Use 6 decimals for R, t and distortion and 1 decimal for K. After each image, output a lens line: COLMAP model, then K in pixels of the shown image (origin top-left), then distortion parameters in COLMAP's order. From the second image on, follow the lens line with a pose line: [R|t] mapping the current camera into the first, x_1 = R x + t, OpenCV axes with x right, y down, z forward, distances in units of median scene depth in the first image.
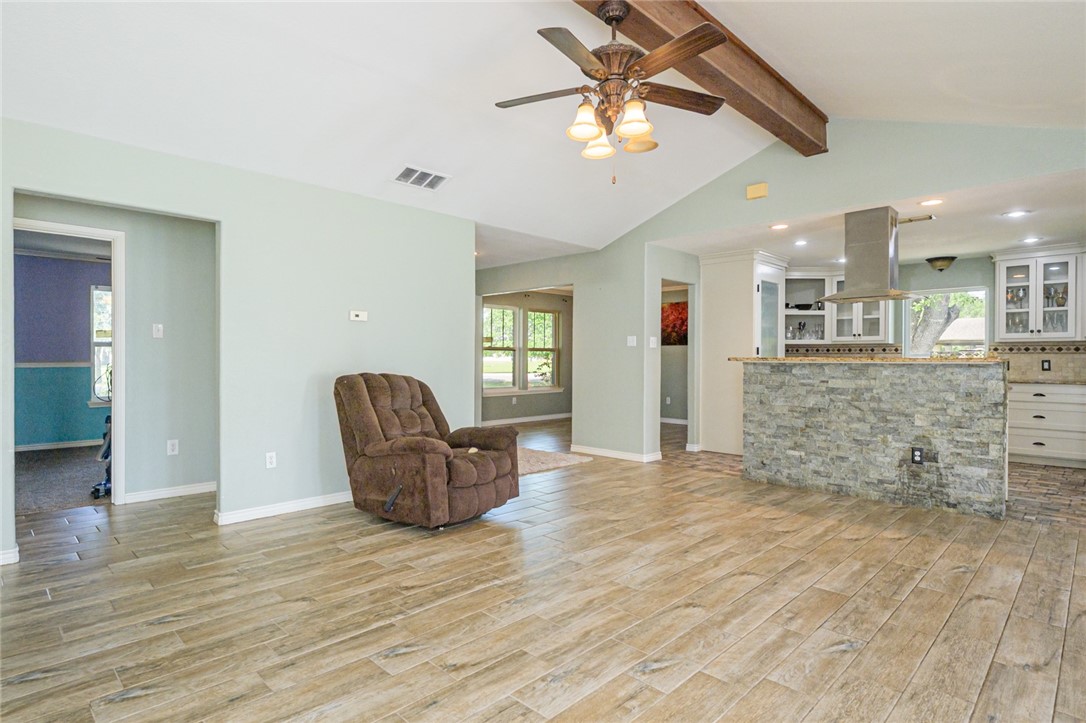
lens RADIAL K [[570.4, 0, 508.1], [0, 570.4, 358.1], [0, 0, 1]] dist [-0.010771, 0.001740]
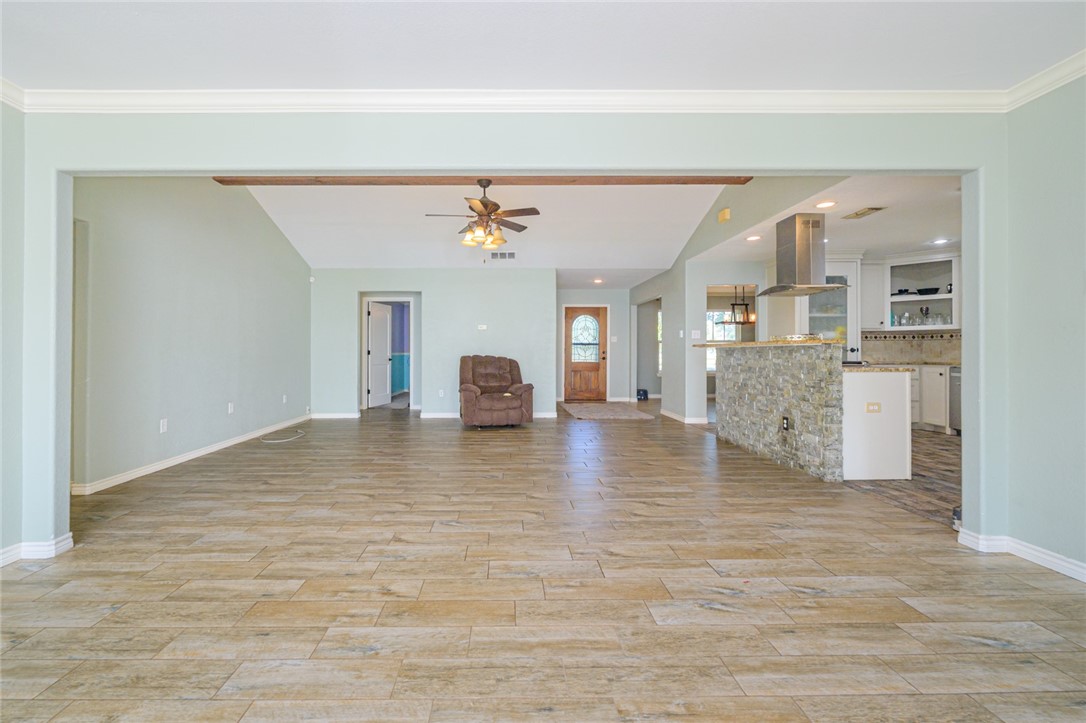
lens RADIAL K [[443.8, 0, 502.9], [0, 443.8, 352.4], [0, 0, 1]] dist [-0.004582, 0.000429]
pose [[0.711837, -0.004592, -0.702330, 0.843412], [0.005861, 0.999983, -0.000598, 0.016196], [0.702320, -0.003691, 0.711852, -0.078061]]
